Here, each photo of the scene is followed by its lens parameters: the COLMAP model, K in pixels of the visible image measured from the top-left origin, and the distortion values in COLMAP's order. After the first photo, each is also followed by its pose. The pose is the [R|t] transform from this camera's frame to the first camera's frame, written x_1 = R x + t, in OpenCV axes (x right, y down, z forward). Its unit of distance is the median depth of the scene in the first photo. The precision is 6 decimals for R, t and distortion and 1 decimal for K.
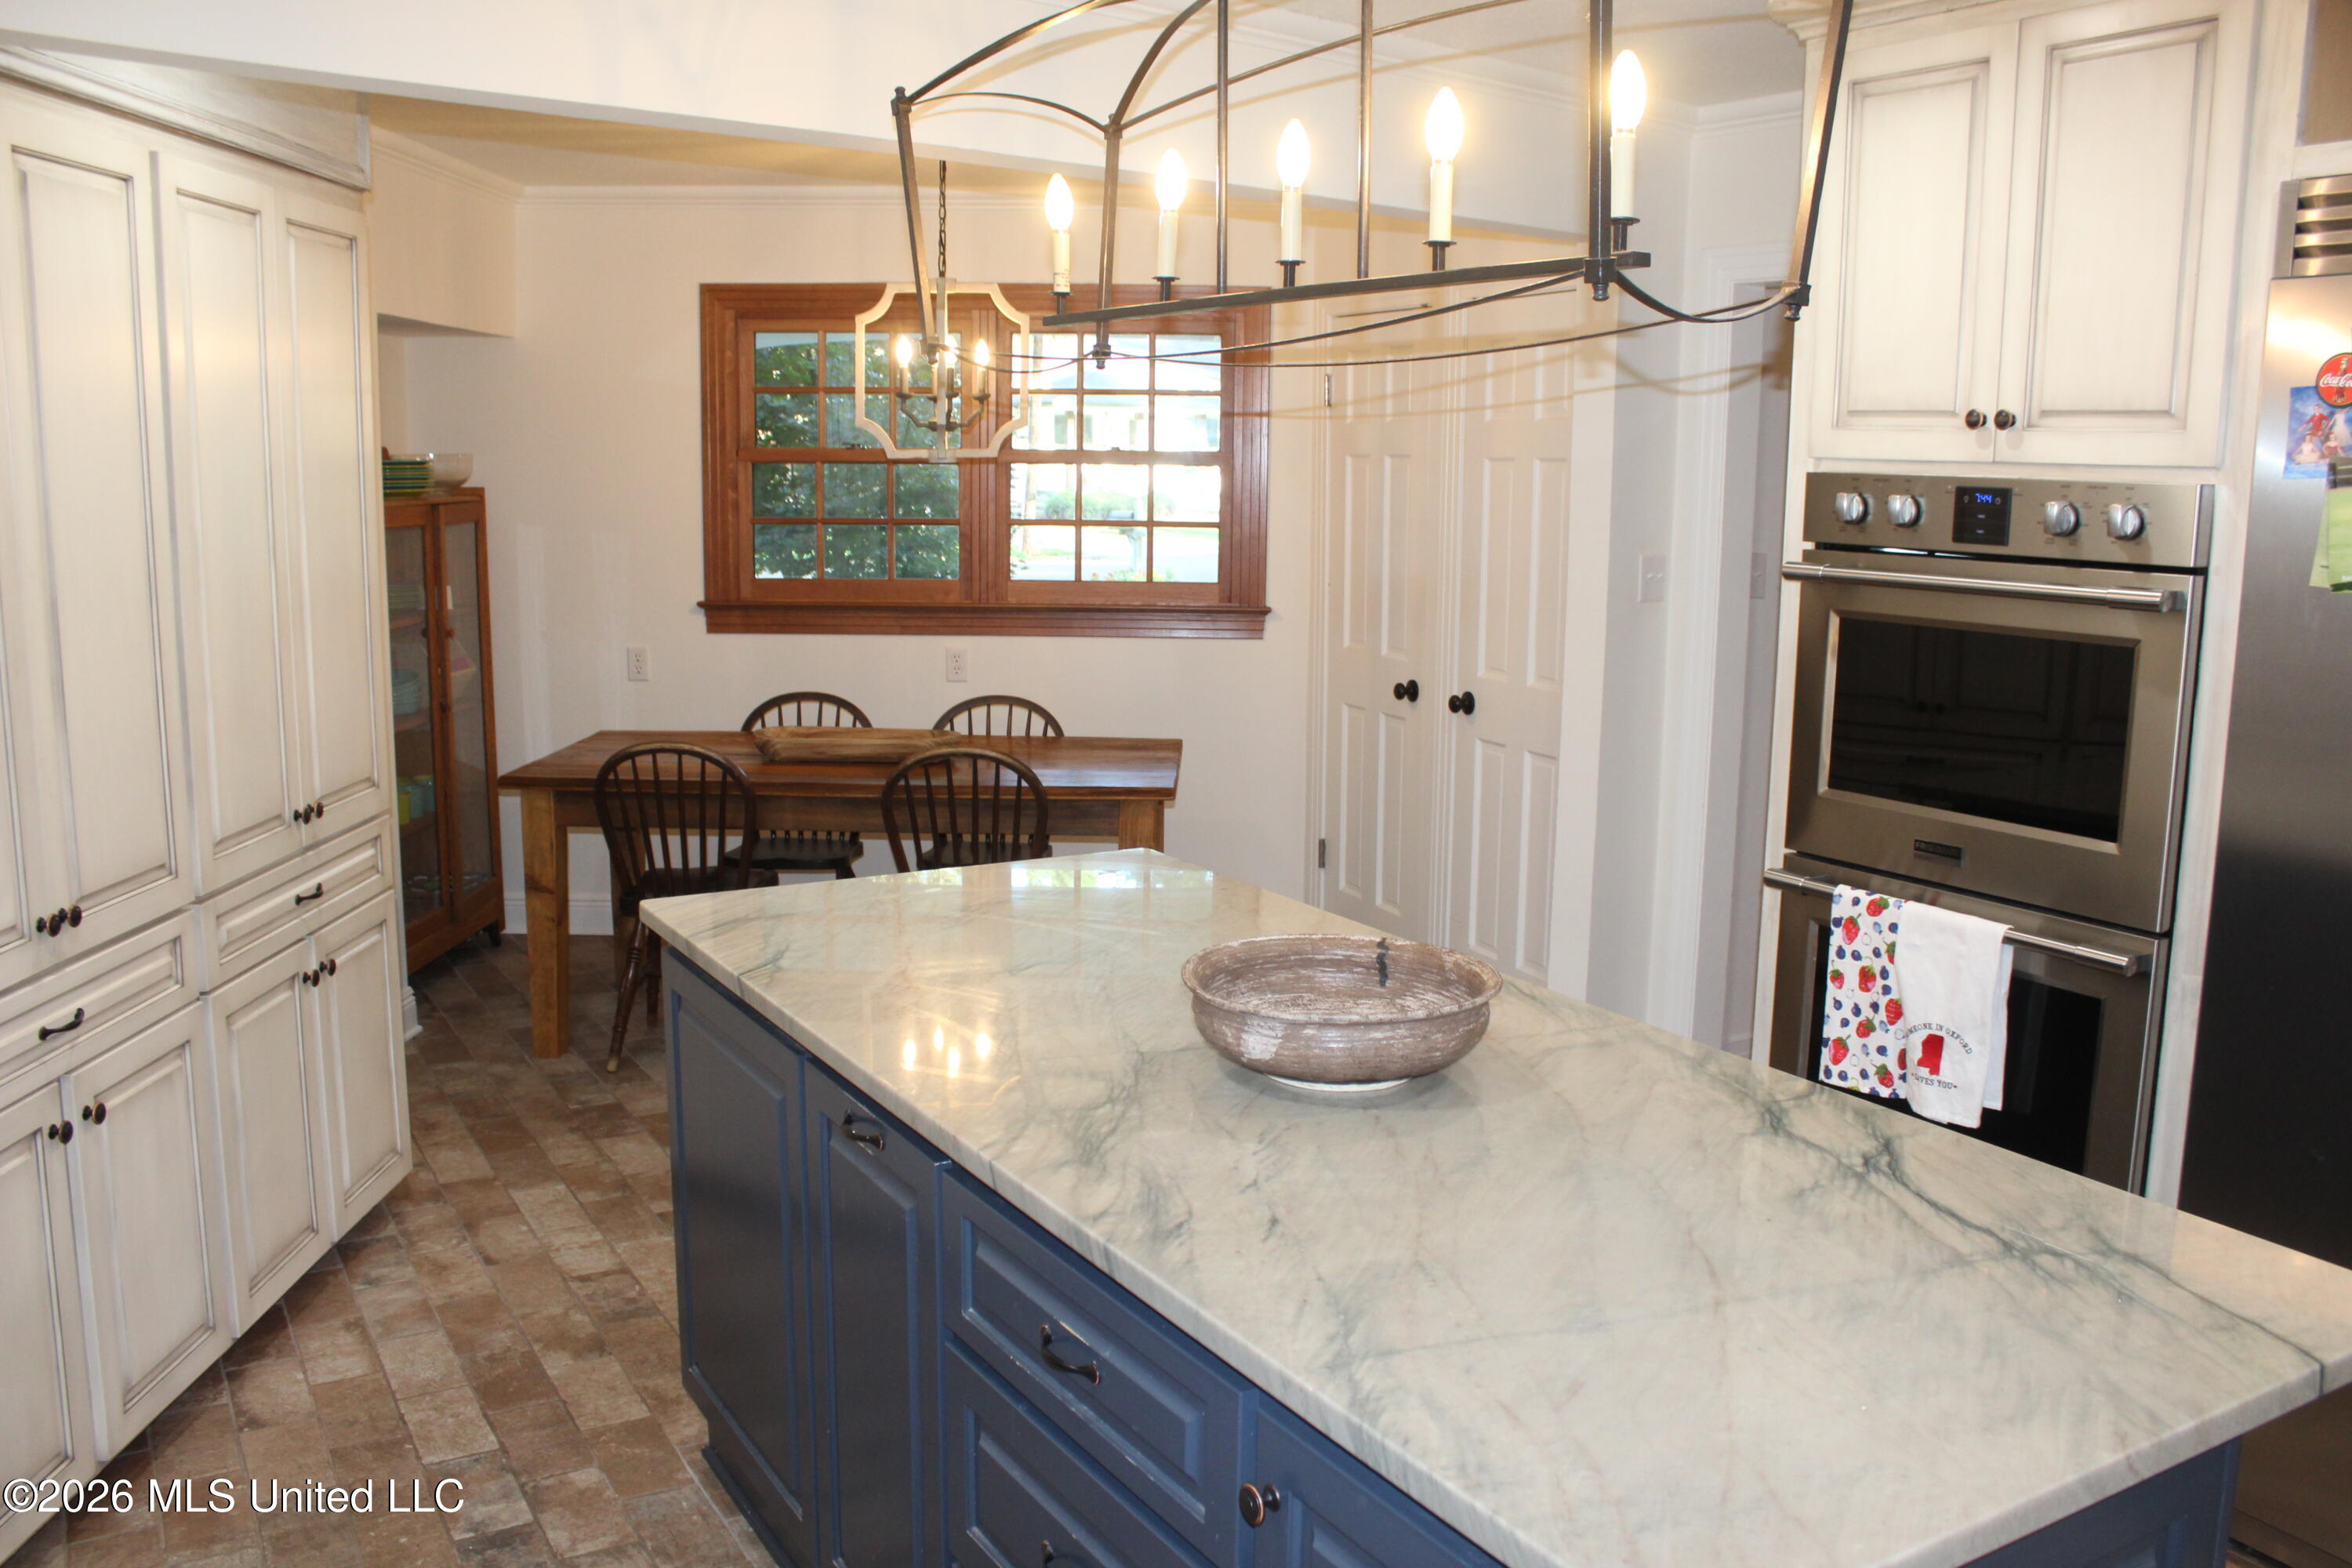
lens RADIAL K [[1967.9, 0, 1187.9], [0, 1967.9, 795.8], [0, 0, 1]] dist [-0.166472, 0.151913]
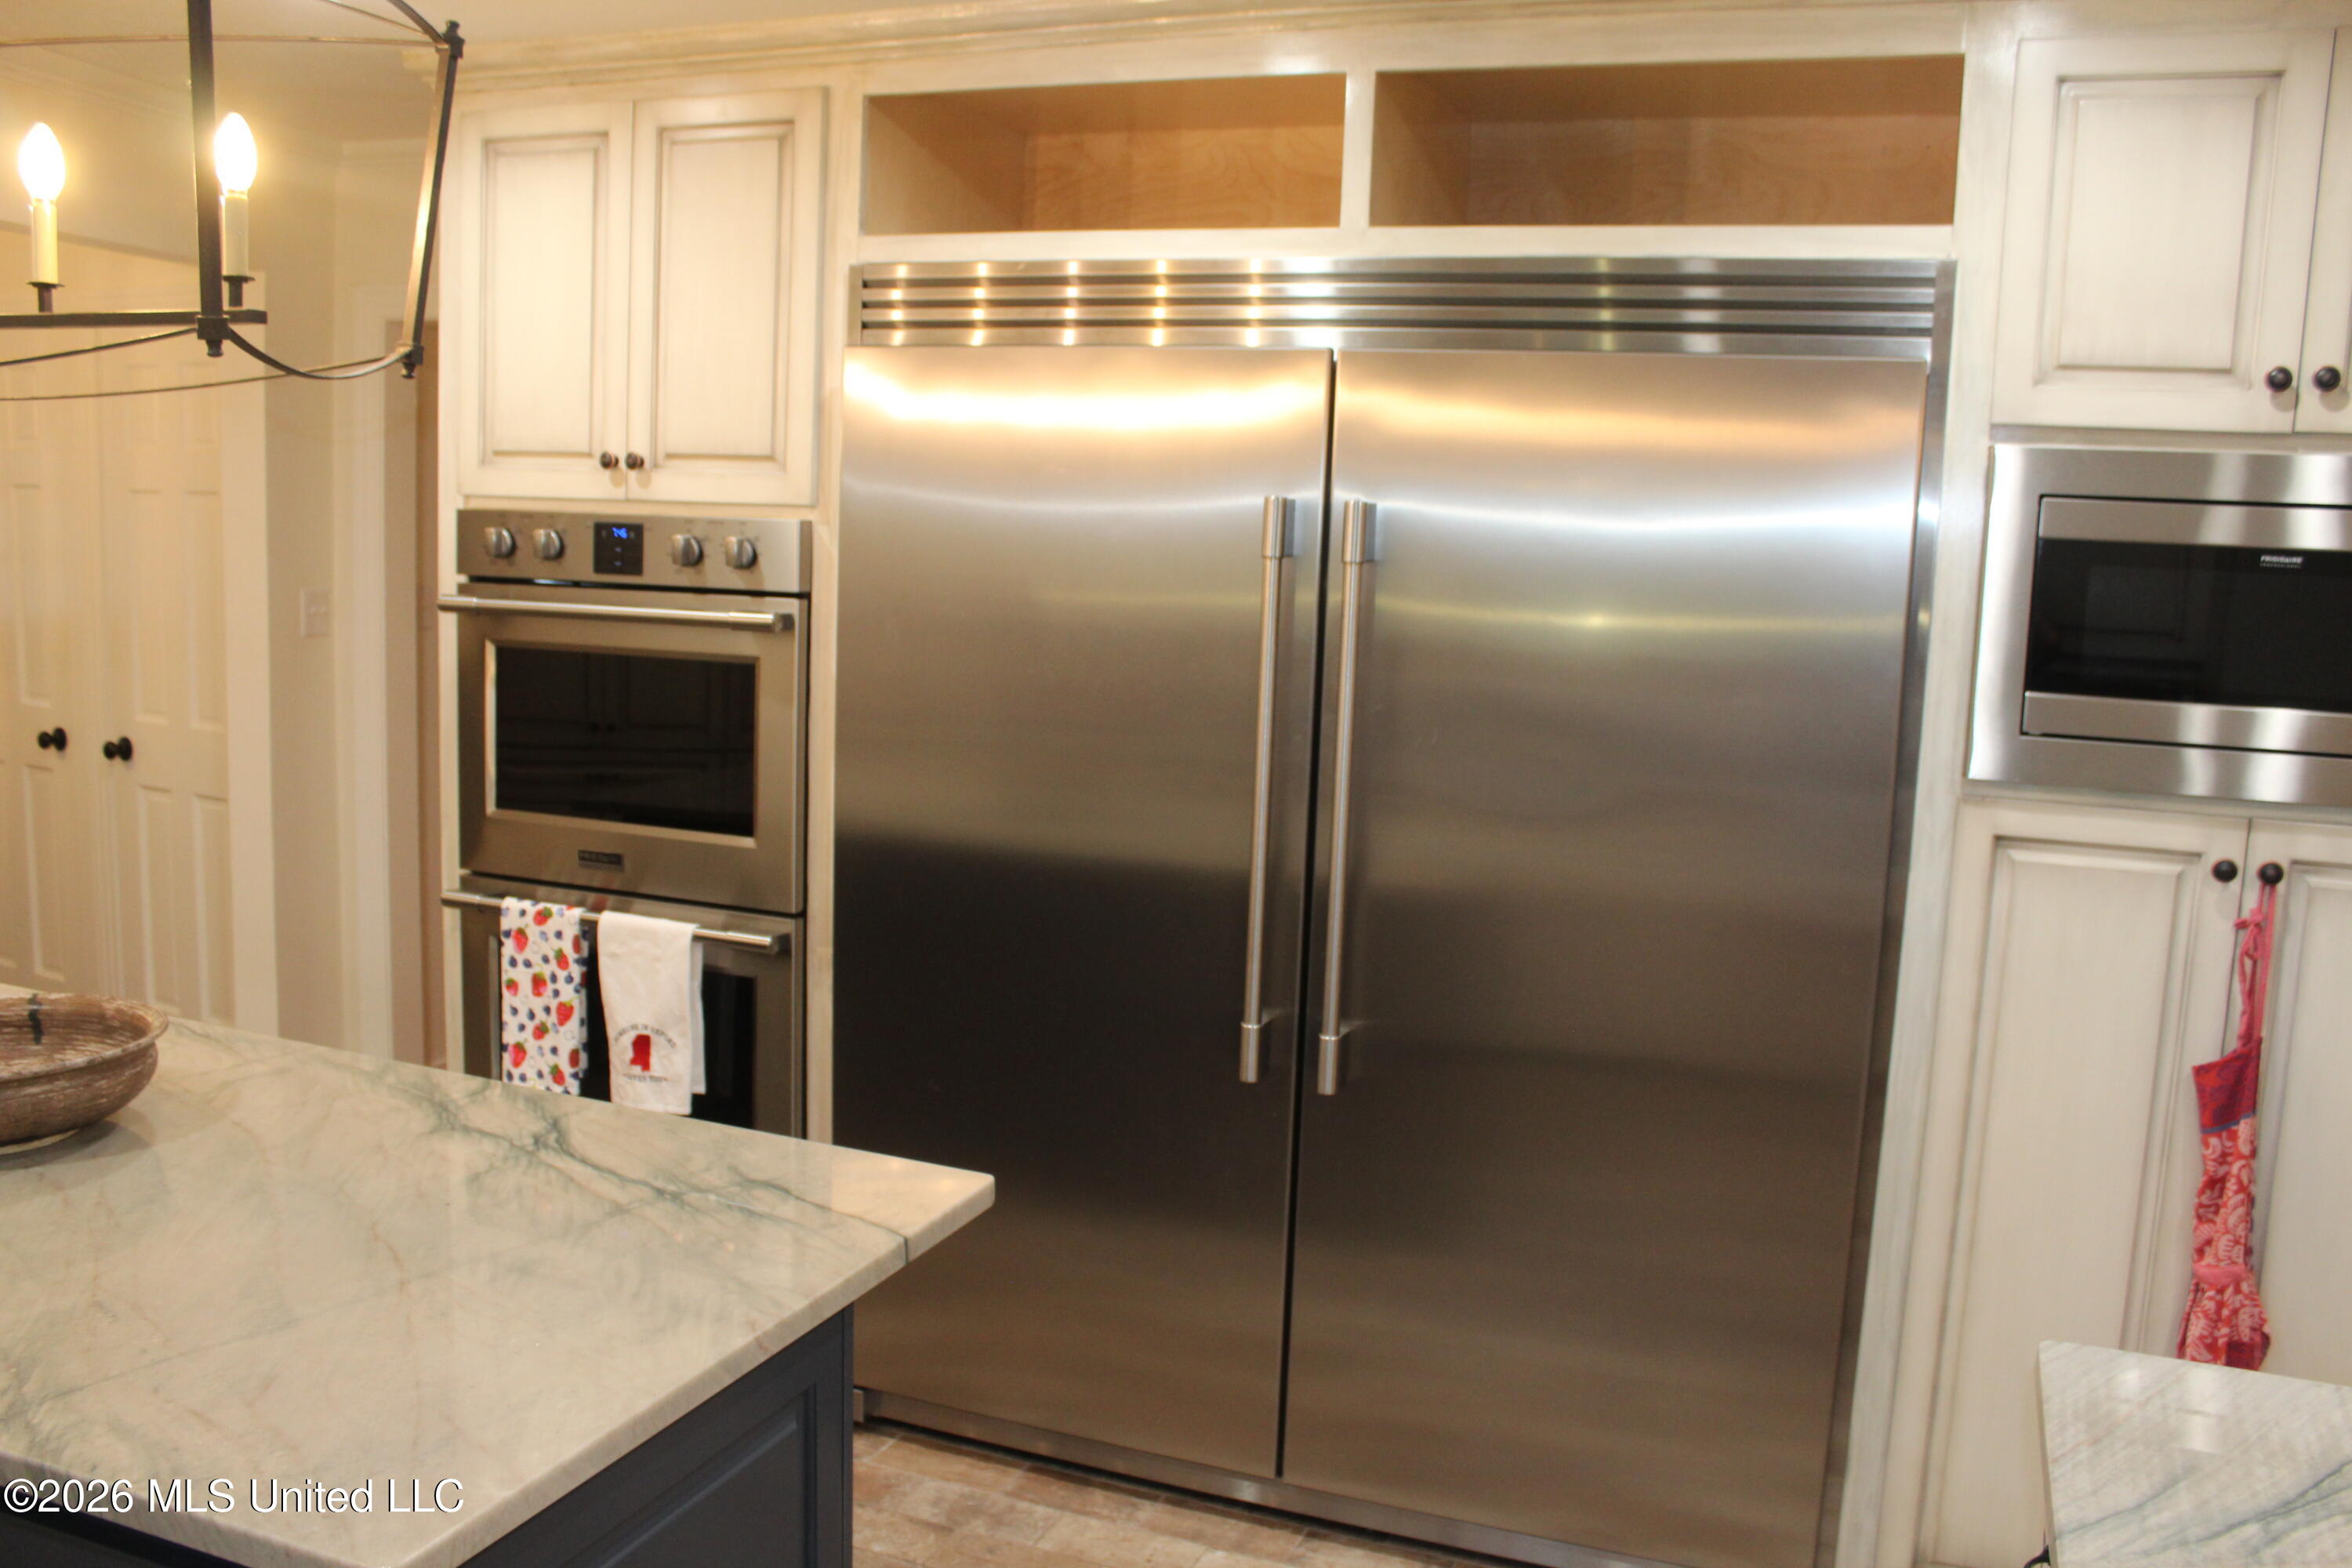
lens RADIAL K [[1967.9, 0, 1187.9], [0, 1967.9, 795.8], [0, 0, 1]] dist [-0.166472, 0.151913]
pose [[0.796621, -0.067760, 0.600670, 0.000335], [0.075382, 0.997076, 0.012505, 0.006303], [-0.599761, 0.035318, 0.799399, -0.095893]]
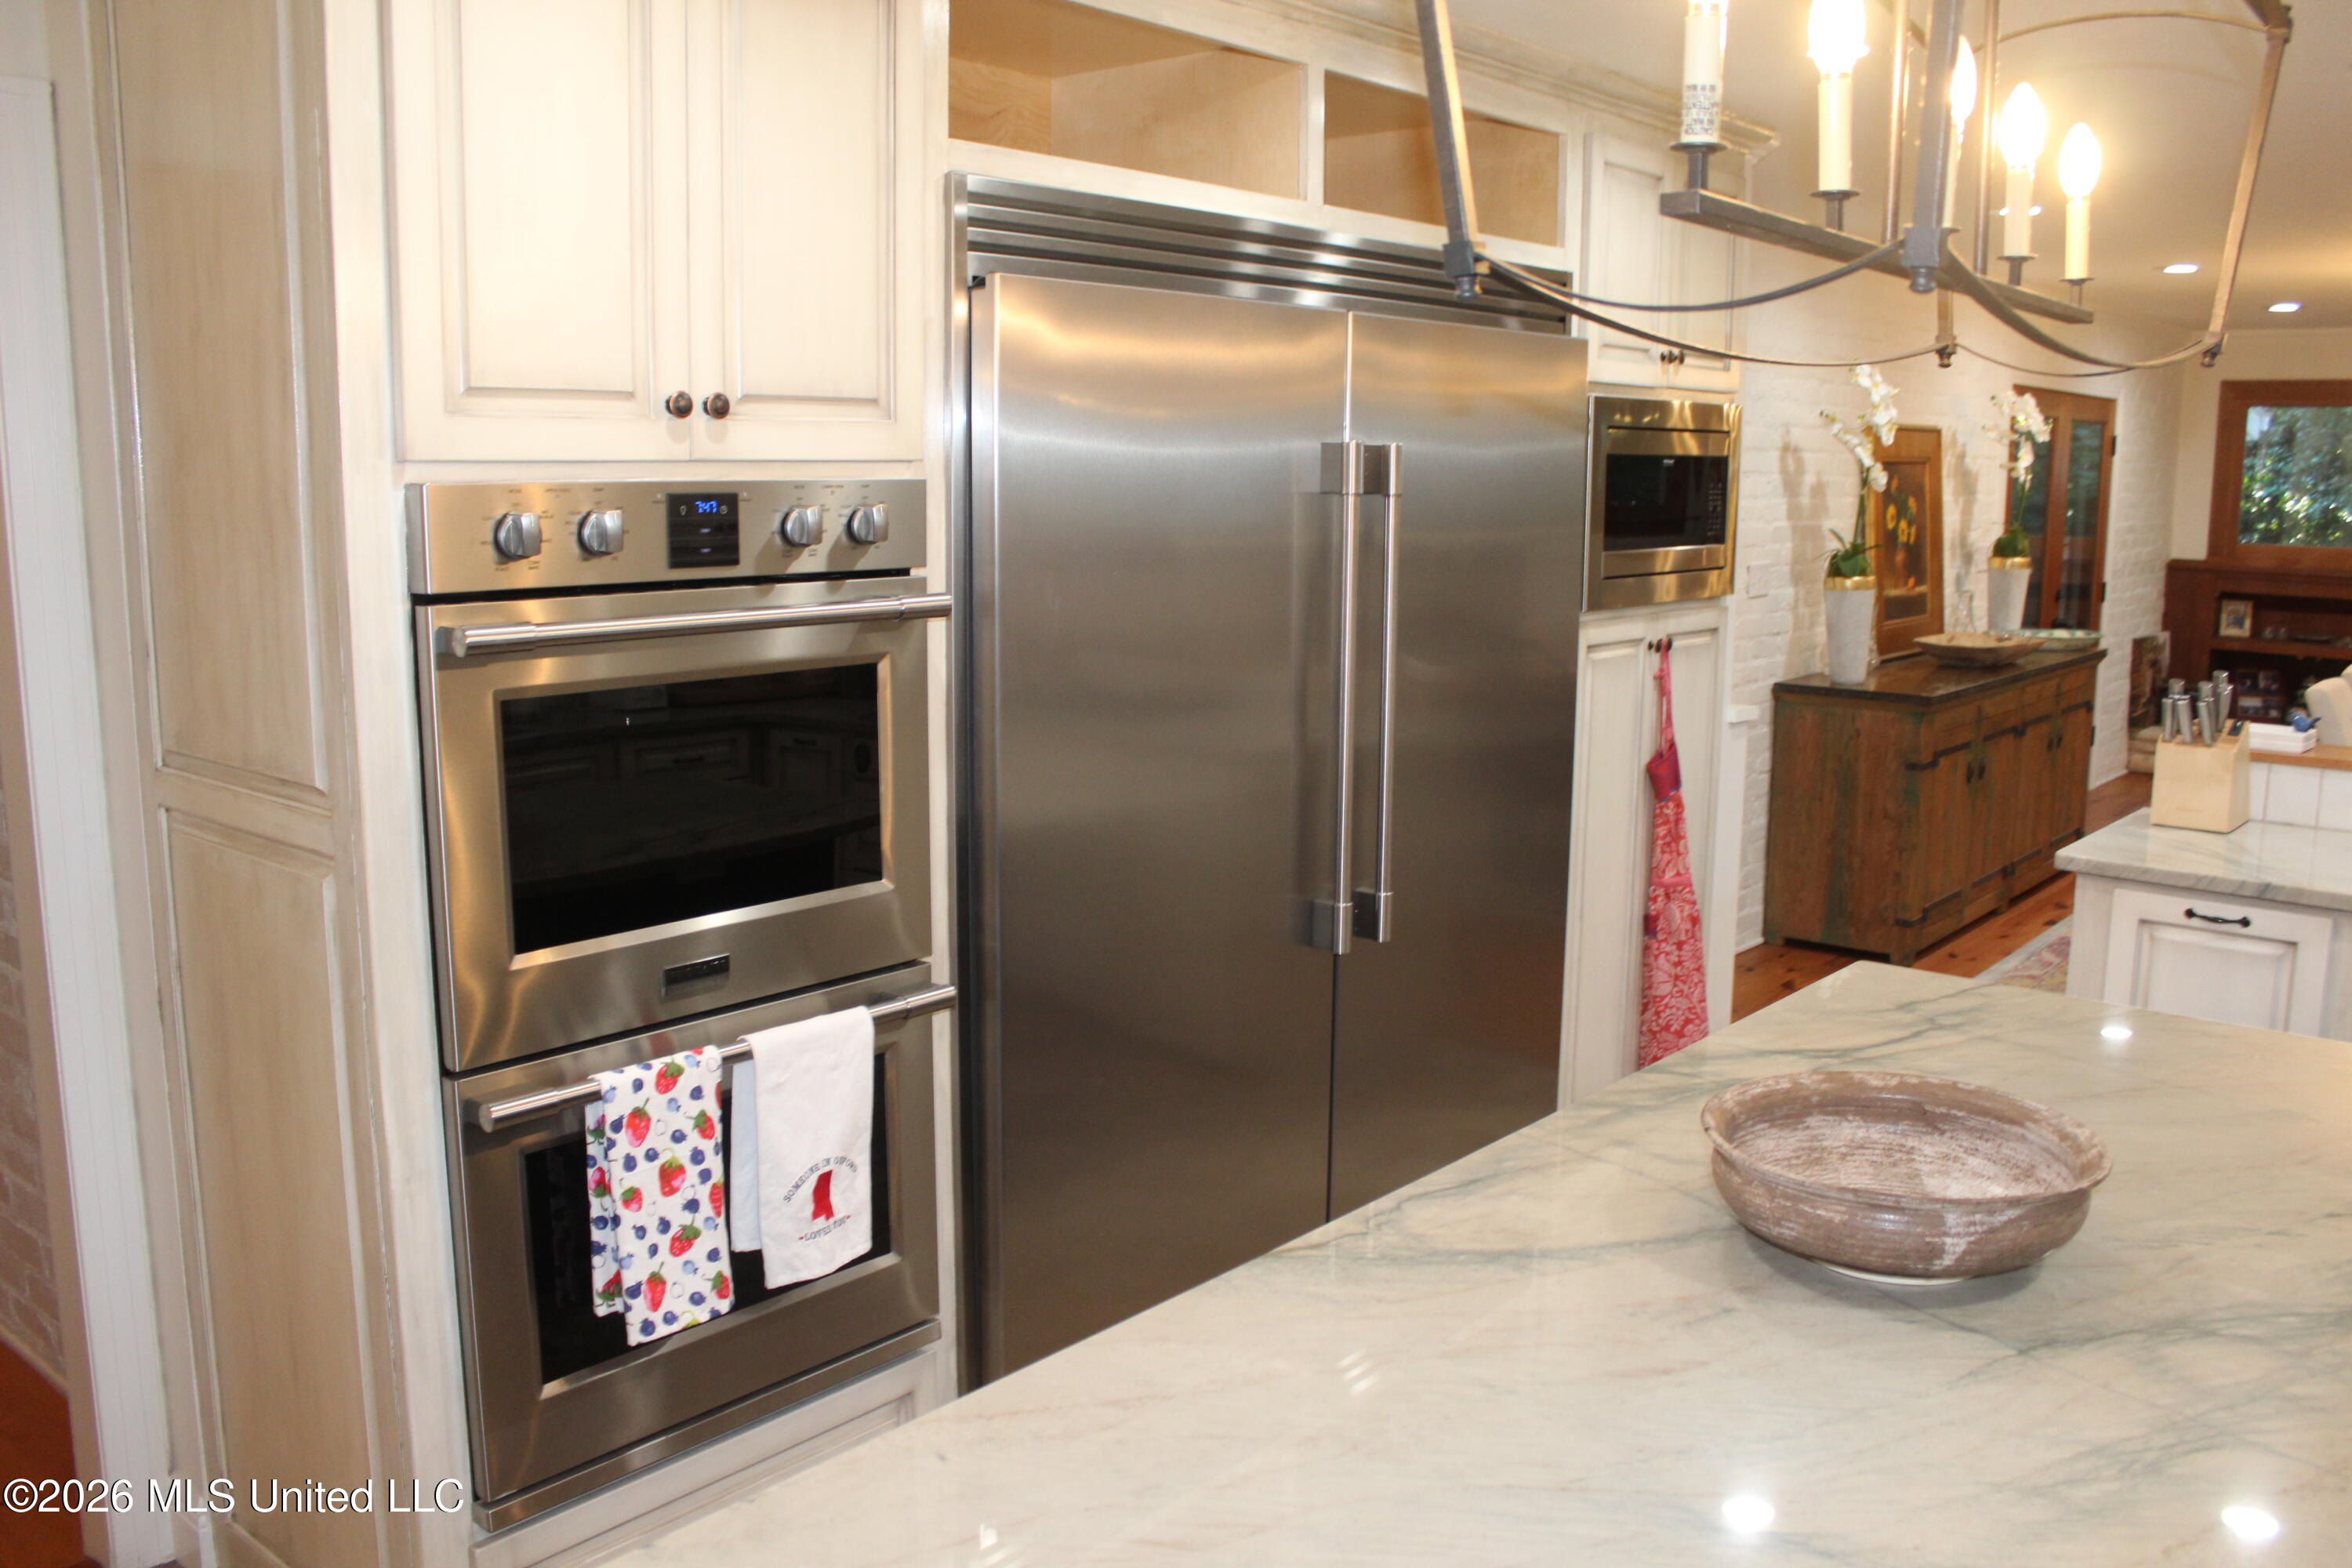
lens RADIAL K [[1967.9, 0, 1187.9], [0, 1967.9, 795.8], [0, 0, 1]] dist [-0.166472, 0.151913]
pose [[-0.317139, -0.175166, 0.932062, -0.521926], [0.150441, 0.961059, 0.231804, -0.259734], [-0.936371, 0.213734, -0.278437, 1.407566]]
